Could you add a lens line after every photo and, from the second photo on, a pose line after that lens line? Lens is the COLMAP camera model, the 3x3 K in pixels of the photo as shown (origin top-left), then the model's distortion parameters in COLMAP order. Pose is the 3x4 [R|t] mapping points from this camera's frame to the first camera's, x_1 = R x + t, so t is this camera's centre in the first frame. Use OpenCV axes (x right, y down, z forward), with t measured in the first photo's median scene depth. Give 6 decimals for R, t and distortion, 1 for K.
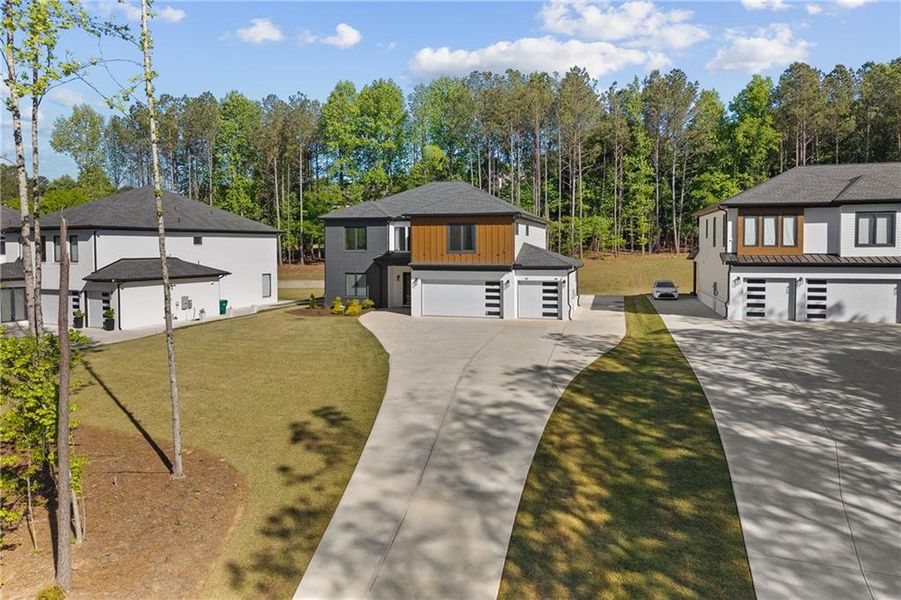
lens RADIAL K [[584.2, 0, 450.5], [0, 584.2, 300.0], [0, 0, 1]] dist [0.080131, -0.167024]
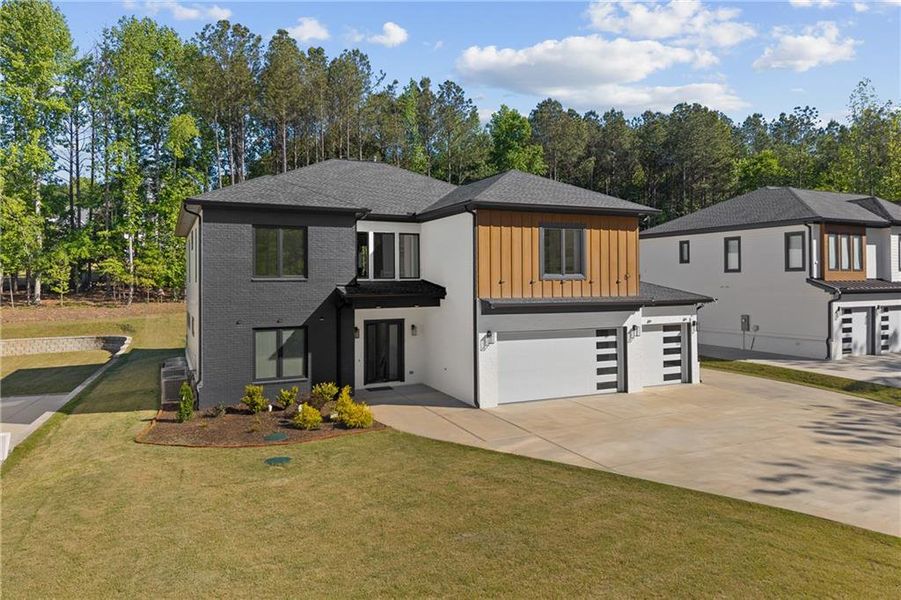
lens RADIAL K [[602.6, 0, 451.9], [0, 602.6, 291.4], [0, 0, 1]] dist [0.000018, 0.001237]
pose [[0.756905, -0.014321, 0.653368, -0.372288], [0.065272, 0.996417, -0.053776, -0.040685], [-0.650257, 0.083350, 0.755128, 0.571961]]
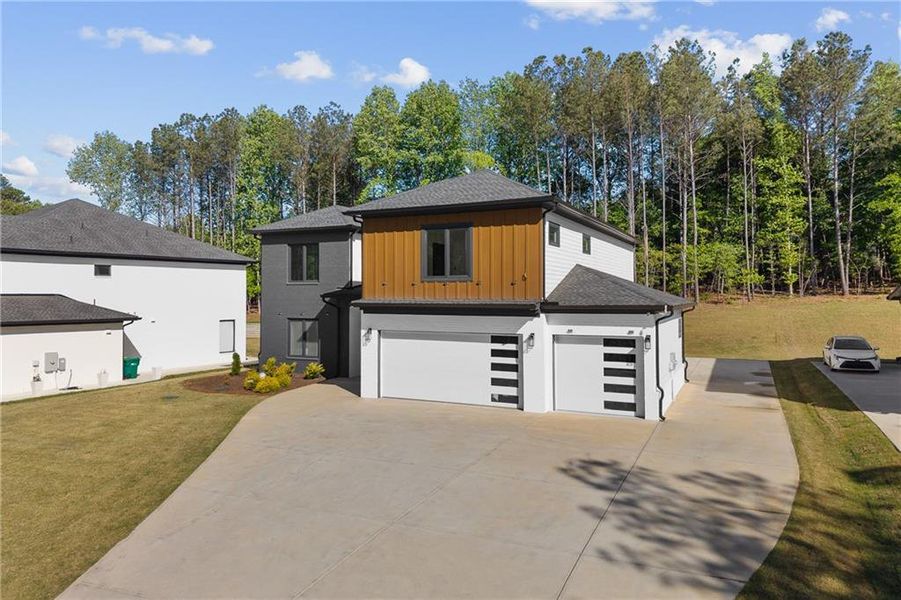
lens RADIAL K [[602.6, 0, 451.9], [0, 602.6, 291.4], [0, 0, 1]] dist [0.000018, 0.001237]
pose [[0.984317, -0.000410, -0.176405, 0.105247], [-0.016745, 0.995265, -0.095746, -0.016752], [0.175609, 0.097199, 0.979650, 0.413801]]
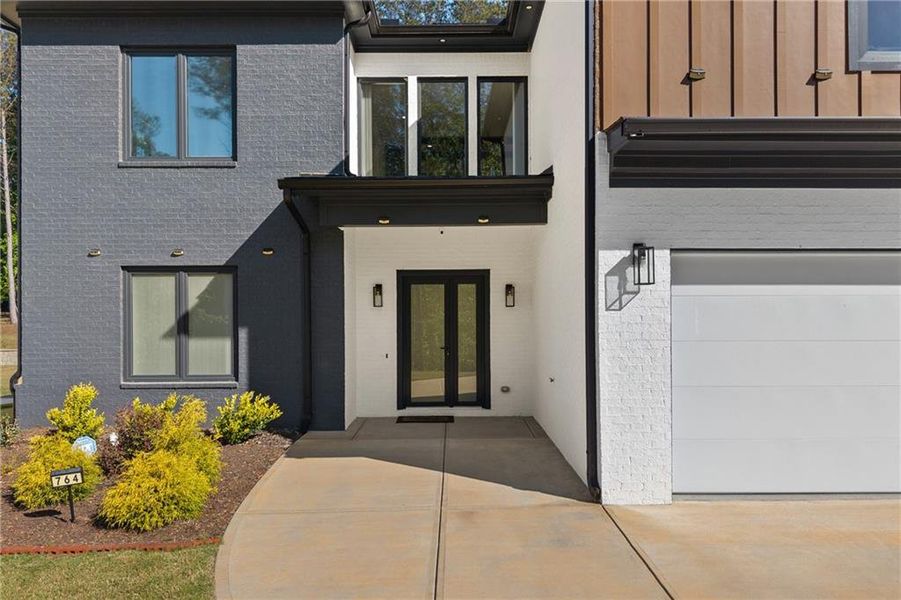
lens RADIAL K [[596.4, 0, 448.2], [0, 596.4, 329.9], [0, 0, 1]] dist [-0.000987, -0.000629]
pose [[0.965458, -0.004878, 0.260513, -0.127502], [0.025006, 0.996944, -0.074007, -0.005678], [-0.259356, 0.077965, 0.962630, 0.787346]]
